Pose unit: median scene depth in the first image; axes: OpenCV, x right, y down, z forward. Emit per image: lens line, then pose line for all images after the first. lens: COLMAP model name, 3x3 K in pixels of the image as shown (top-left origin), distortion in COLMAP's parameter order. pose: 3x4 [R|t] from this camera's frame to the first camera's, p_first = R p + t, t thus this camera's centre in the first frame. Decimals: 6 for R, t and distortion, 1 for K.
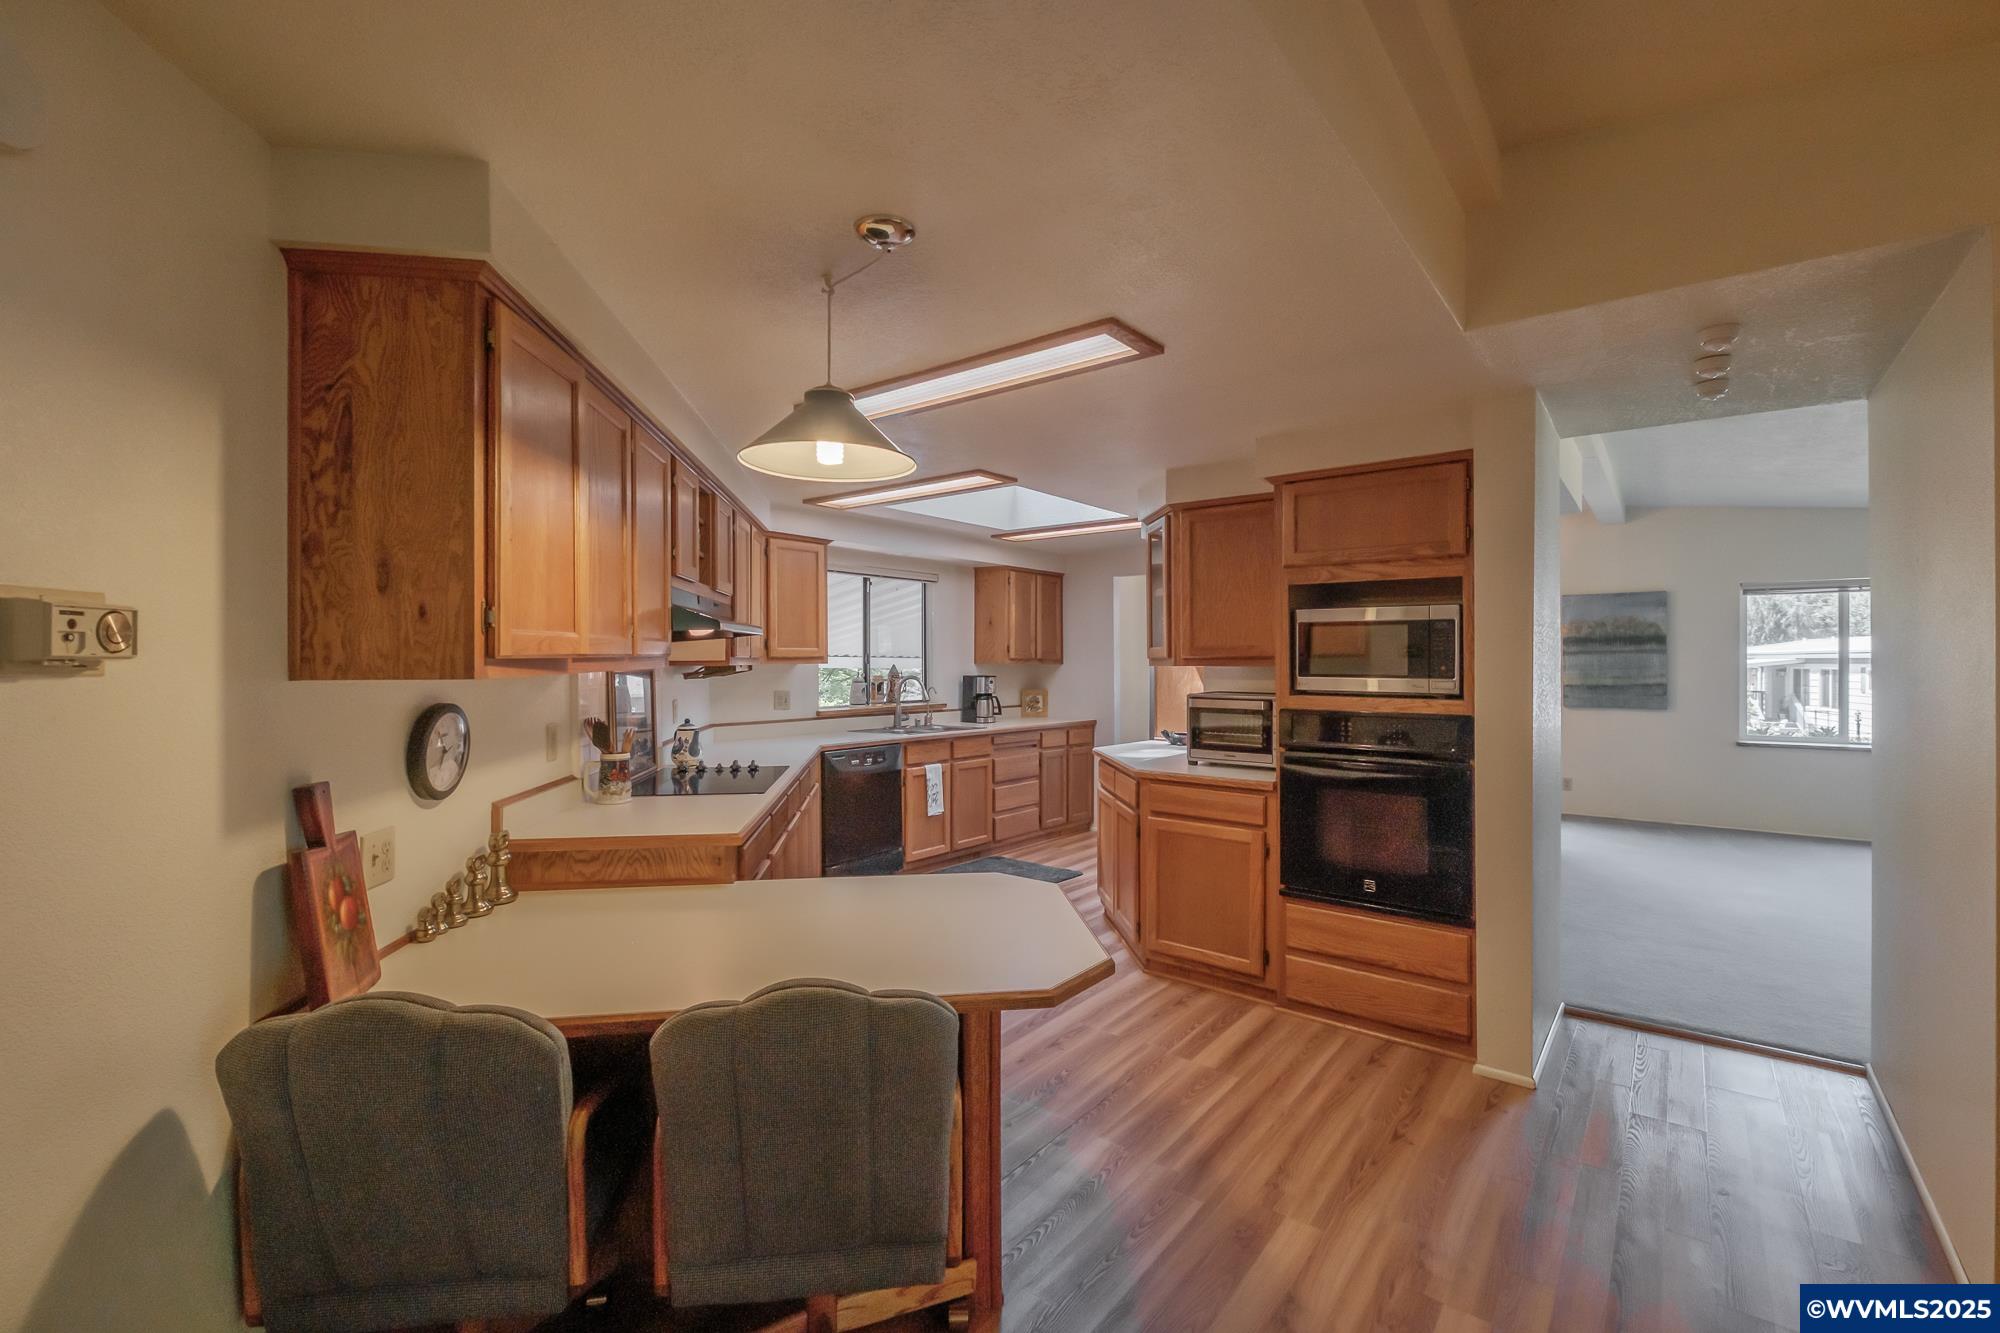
lens RADIAL K [[876.5, 0, 1000.1], [0, 876.5, 656.4], [0, 0, 1]] dist [0.006531, -0.007524]
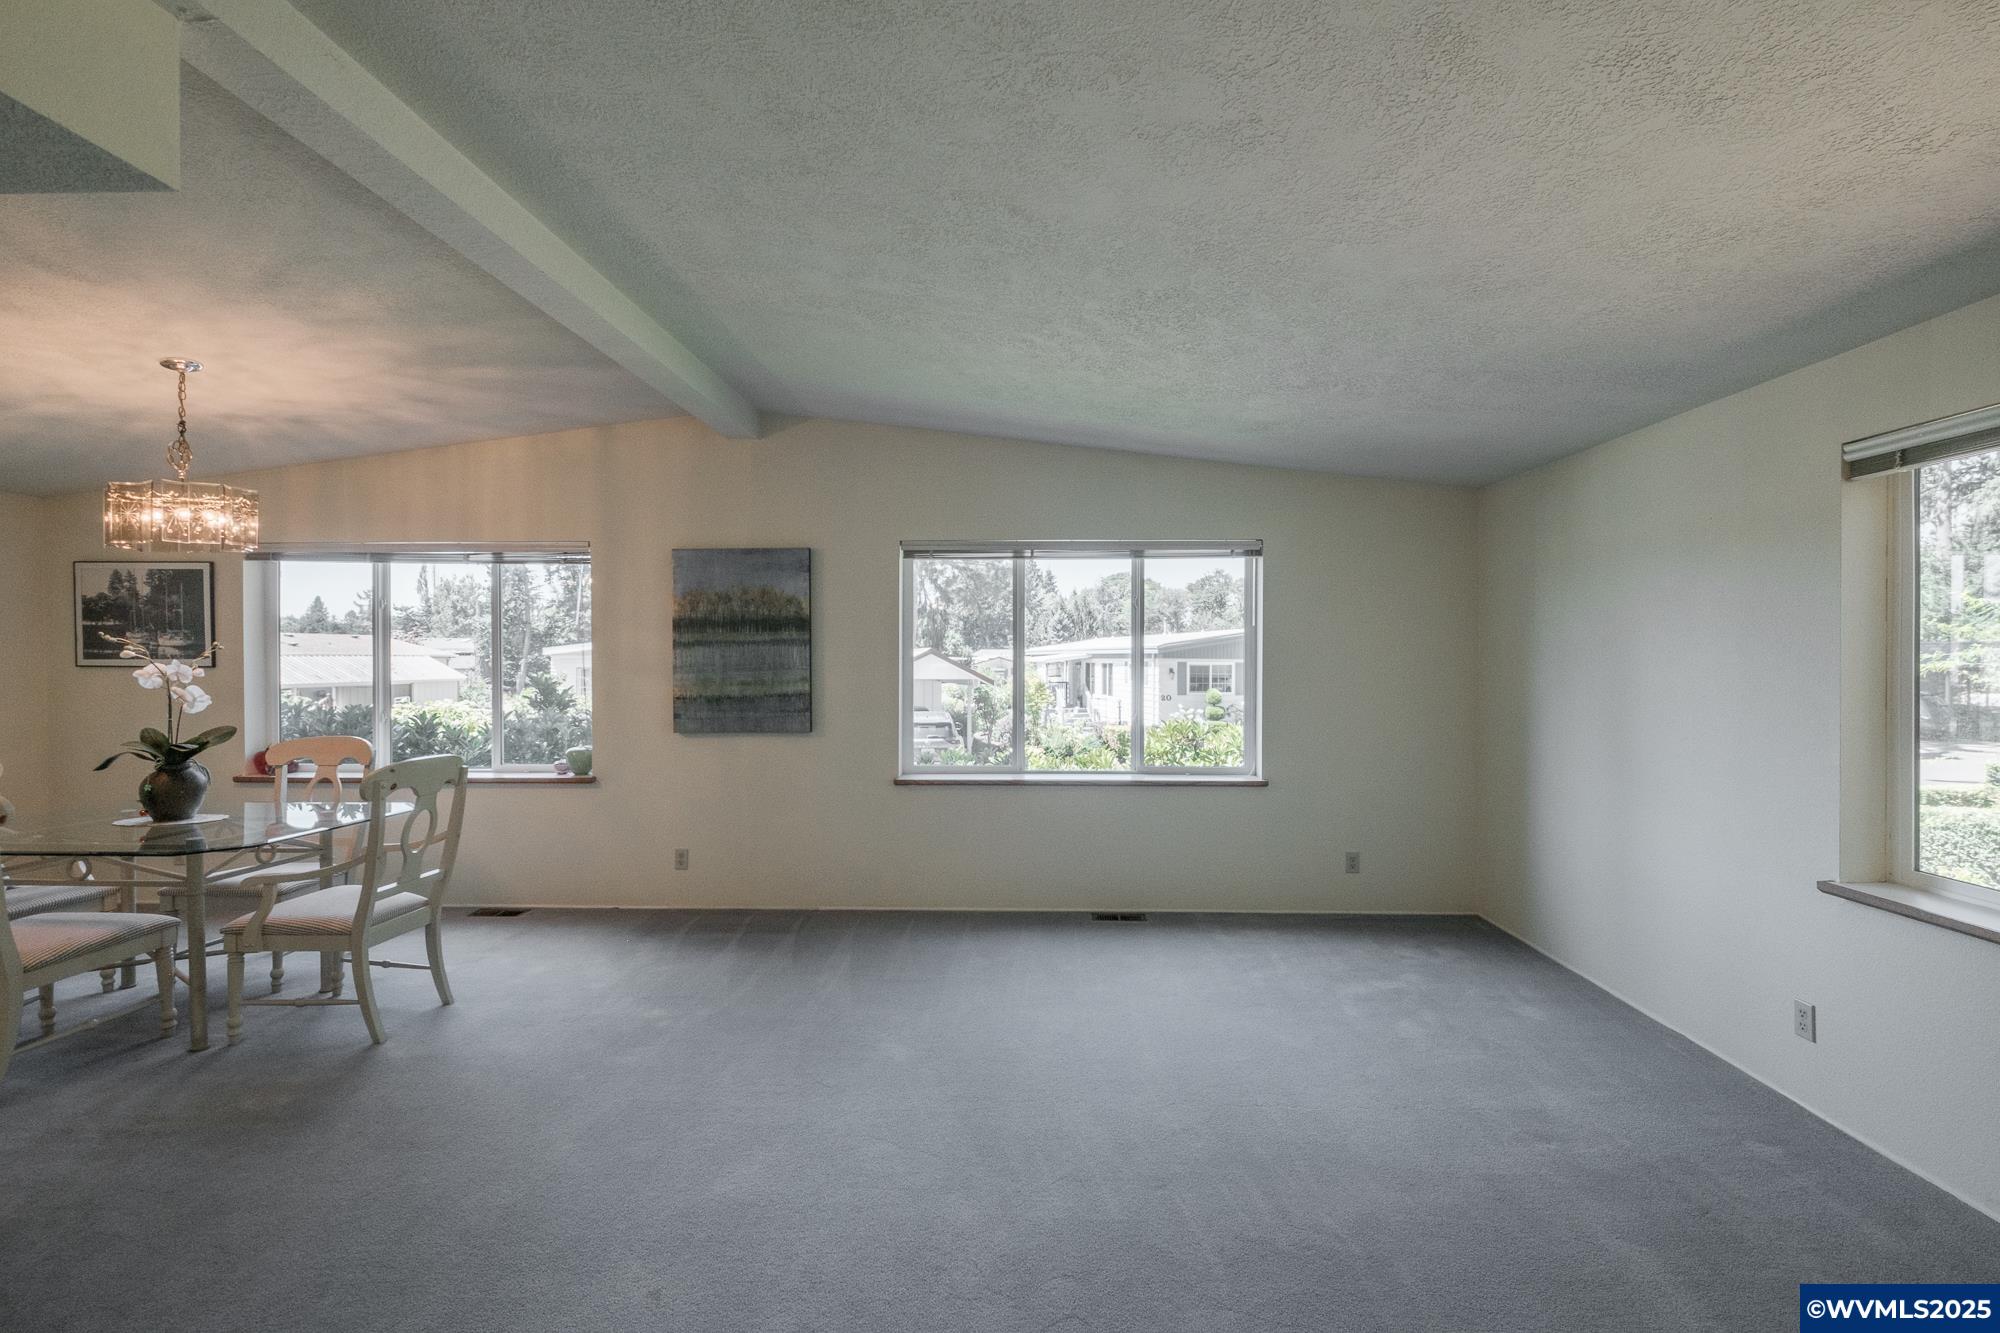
lens RADIAL K [[870.2, 0, 1012.1], [0, 870.2, 655.0], [0, 0, 1]] dist [0.018615, -0.014504]
pose [[0.810129, -0.000623, 0.586251, 0.498420], [-0.001370, 0.999995, 0.002955, 0.001415], [-0.586250, -0.003197, 0.810124, 0.392545]]
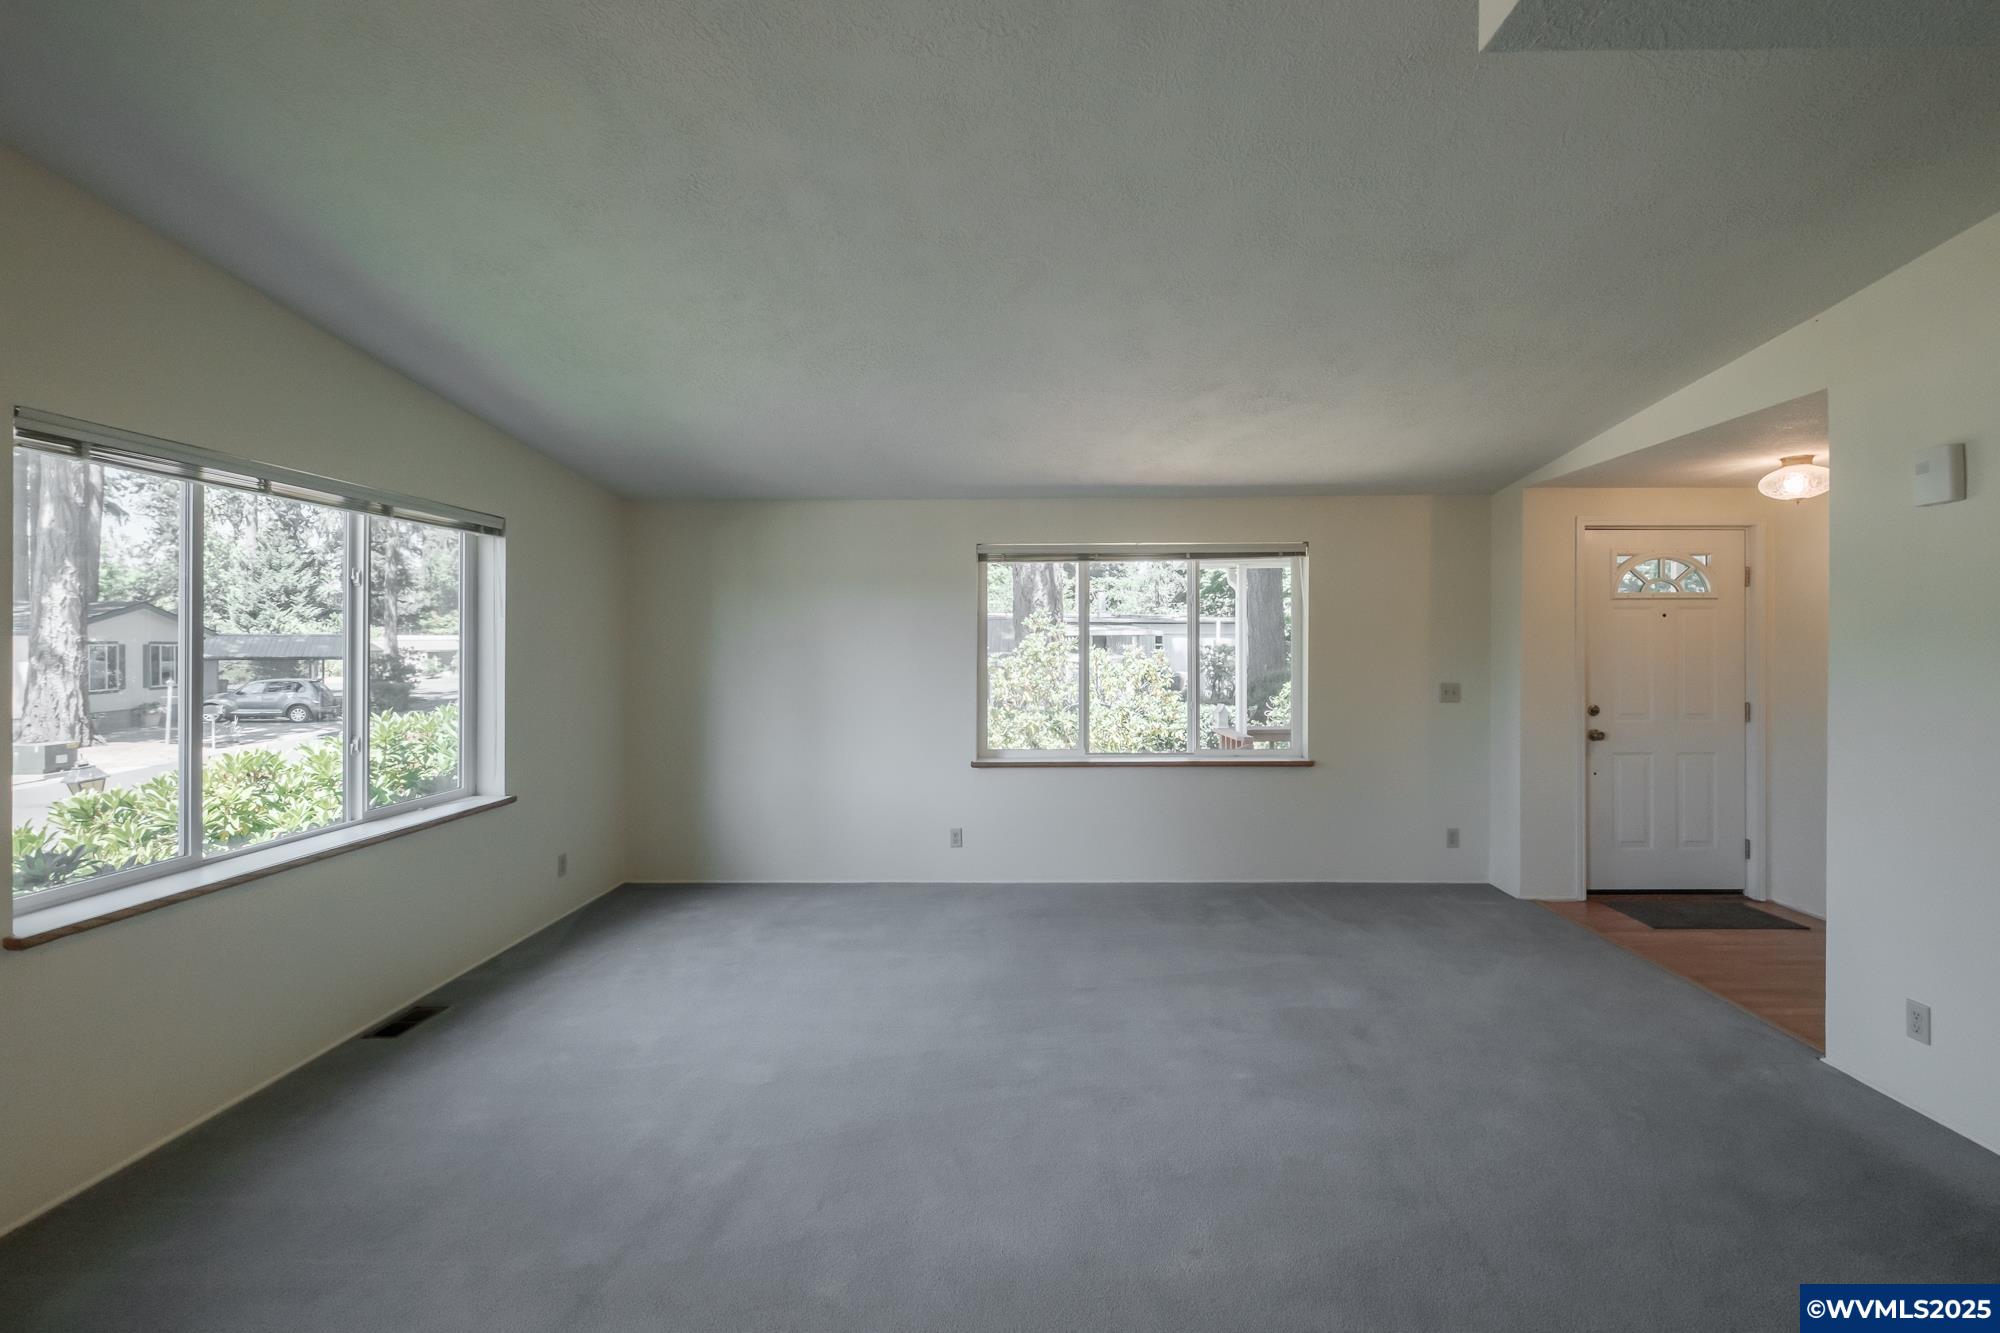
lens RADIAL K [[888.1, 0, 1031.6], [0, 888.1, 643.3], [0, 0, 1]] dist [0.004134, 0.000380]
pose [[-0.601328, 0.000457, 0.799002, 0.374687], [-0.000207, 1.000000, -0.000727, -0.001688], [-0.799002, -0.000602, -0.601328, 0.860628]]
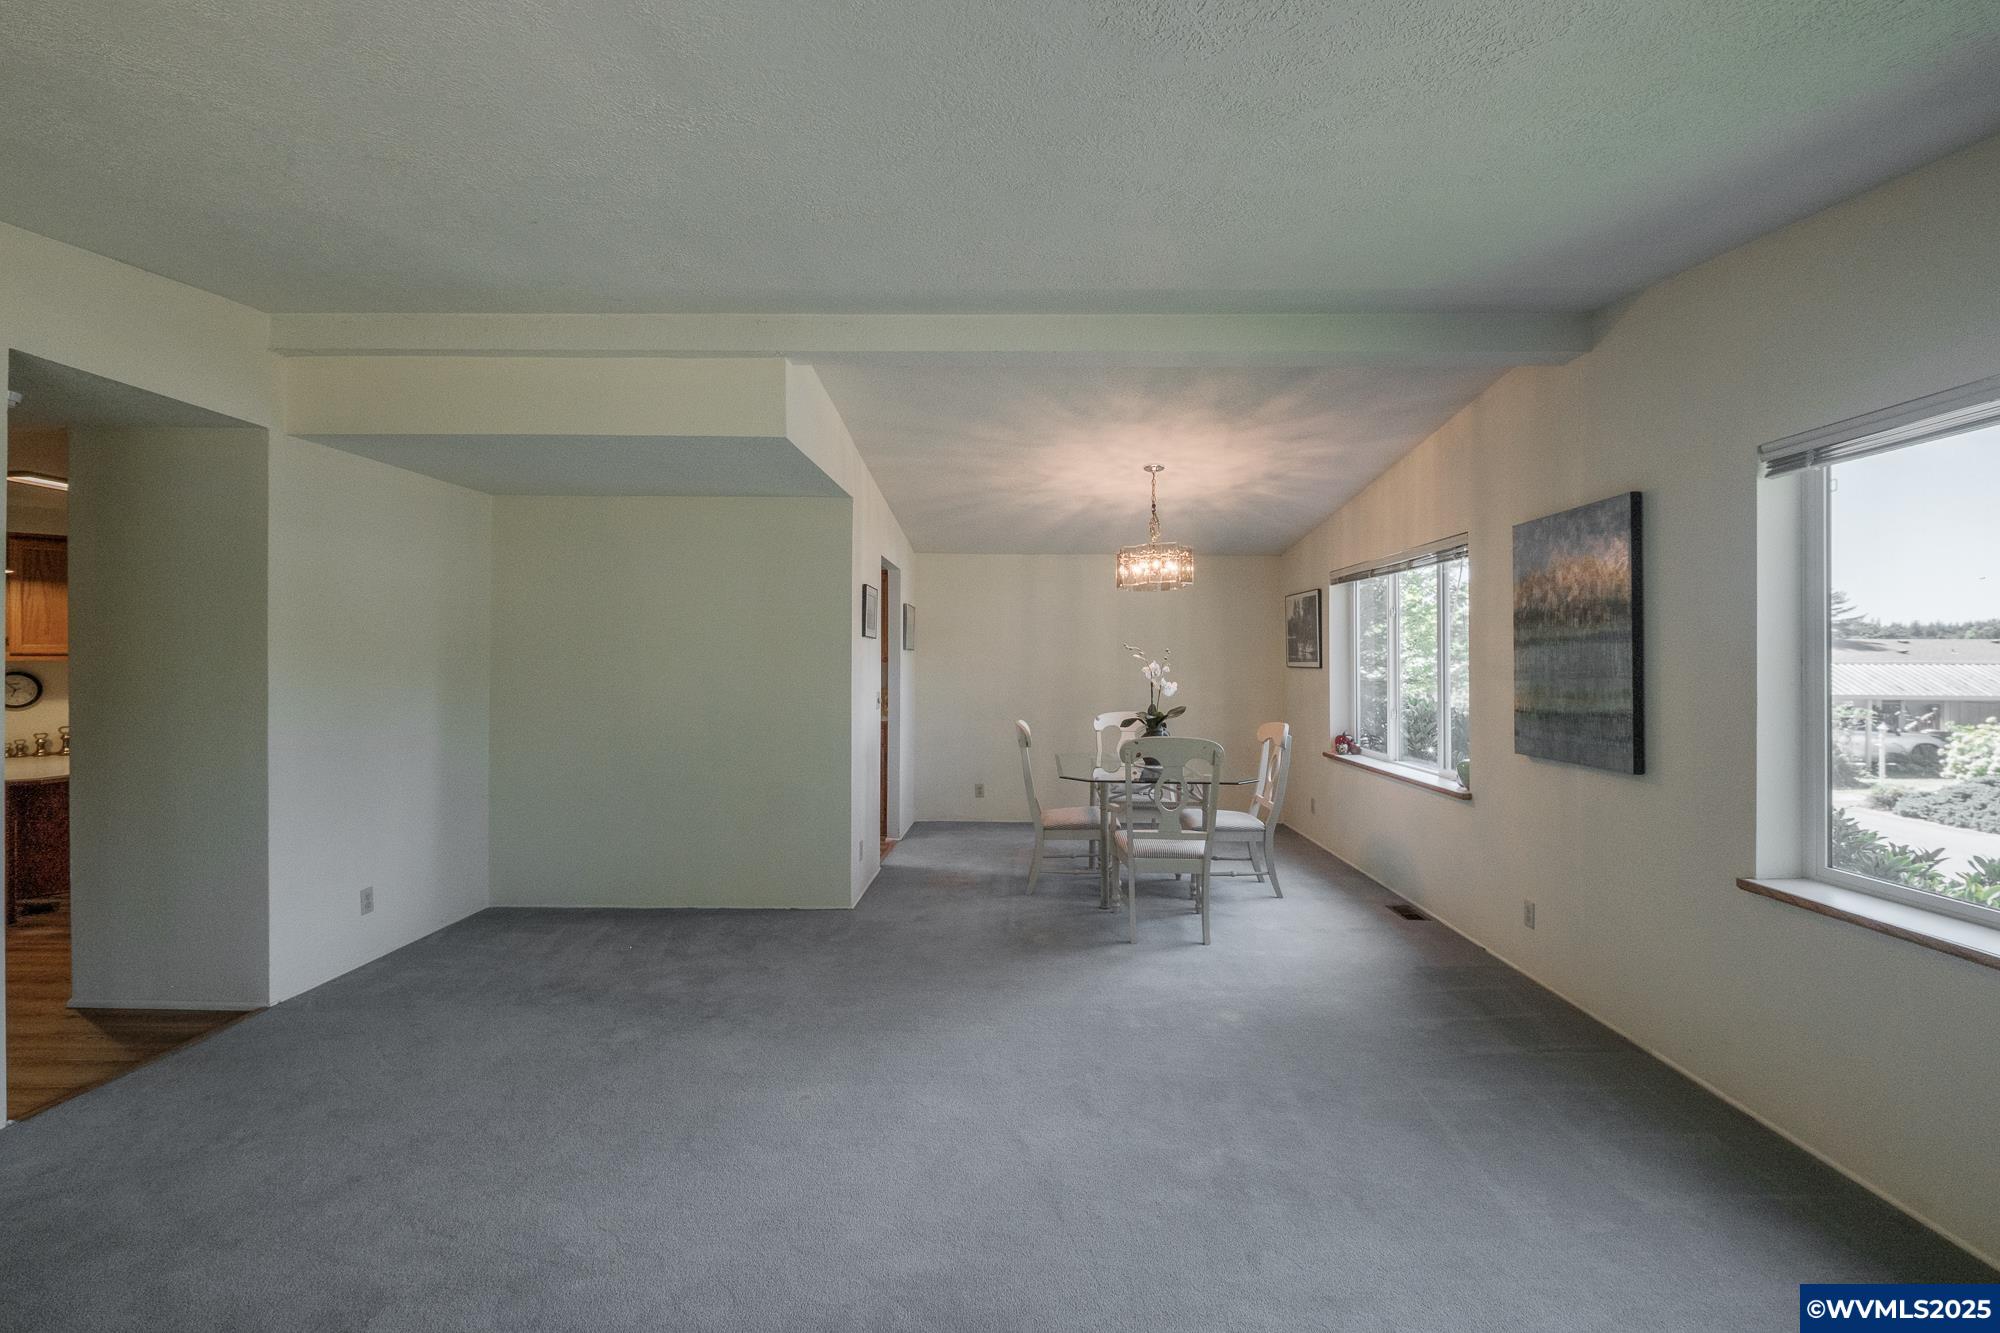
lens RADIAL K [[870.2, 0, 1012.1], [0, 870.2, 655.0], [0, 0, 1]] dist [0.018615, -0.014504]
pose [[0.608535, -0.003303, -0.793520, 0.895436], [-0.000940, 0.999988, -0.004883, 0.005254], [0.793527, 0.003717, 0.608524, 0.502427]]
